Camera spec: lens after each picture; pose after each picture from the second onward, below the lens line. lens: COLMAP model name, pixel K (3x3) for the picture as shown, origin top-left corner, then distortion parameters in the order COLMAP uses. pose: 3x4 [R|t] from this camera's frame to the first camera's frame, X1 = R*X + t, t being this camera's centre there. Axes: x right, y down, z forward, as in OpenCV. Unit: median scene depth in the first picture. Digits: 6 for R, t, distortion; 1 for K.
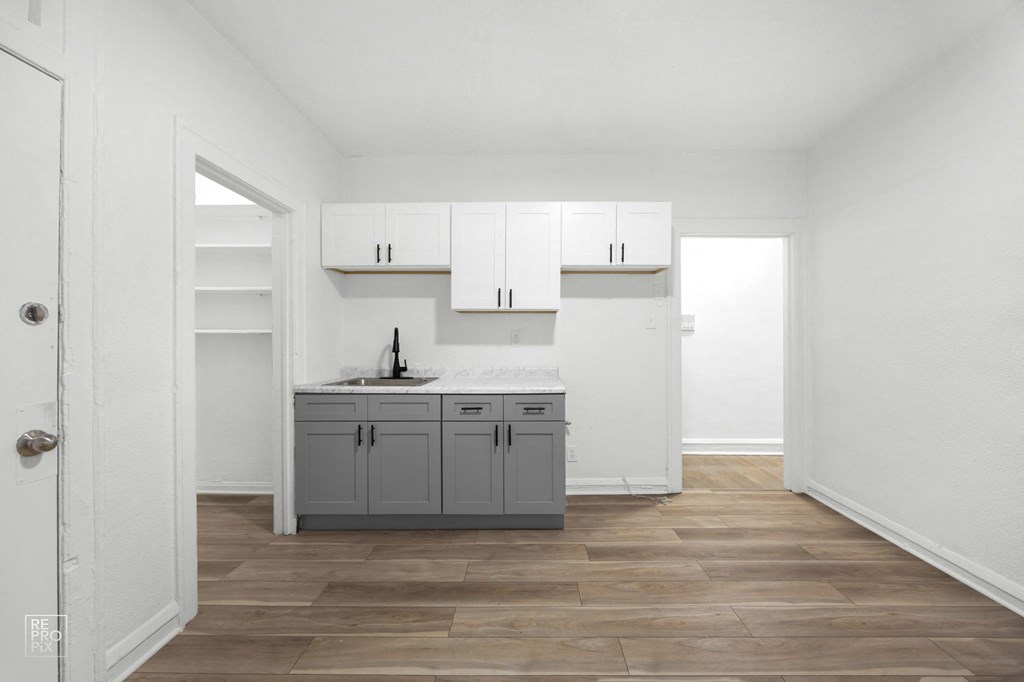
lens RADIAL K [[393.3, 0, 523.3], [0, 393.3, 335.2], [0, 0, 1]] dist [-0.005049, 0.000288]
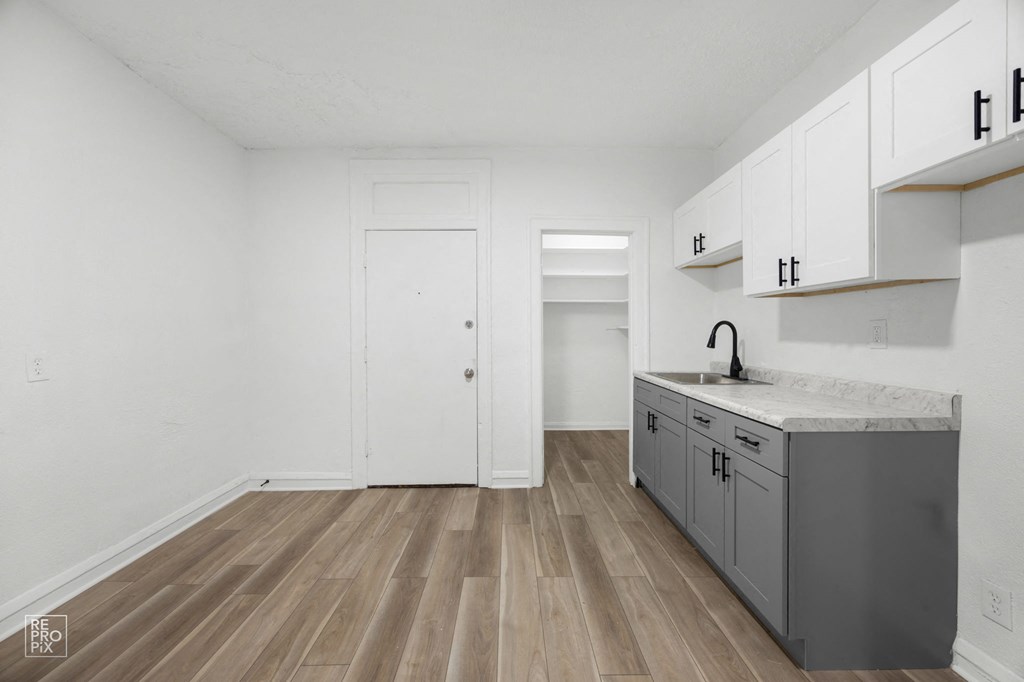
lens RADIAL K [[393.3, 0, 517.7], [0, 393.3, 334.4], [0, 0, 1]] dist [-0.005049, 0.000288]
pose [[0.024082, 0.007713, -0.999680, 0.672245], [0.013597, 0.999875, 0.008042, -0.002863], [0.999618, -0.013787, 0.023975, 0.597021]]
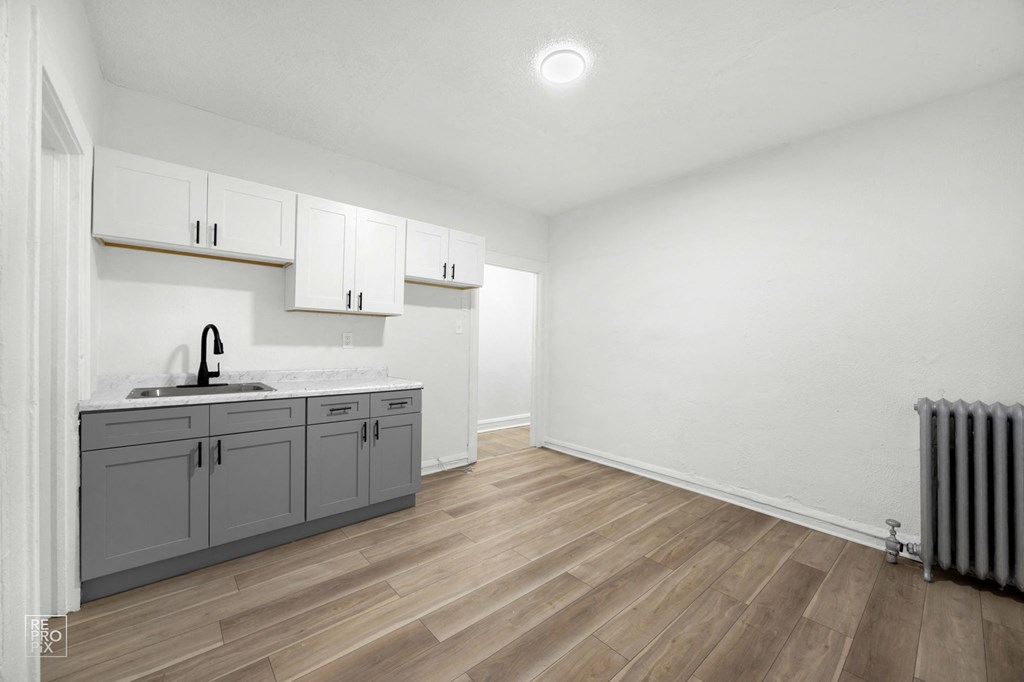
lens RADIAL K [[393.3, 0, 517.3], [0, 393.3, 344.6], [0, 0, 1]] dist [-0.005049, 0.000288]
pose [[0.740123, 0.010697, 0.672386, -0.471175], [-0.023449, 0.999676, 0.009906, 0.000349], [-0.672062, -0.023098, 0.740134, -0.048144]]
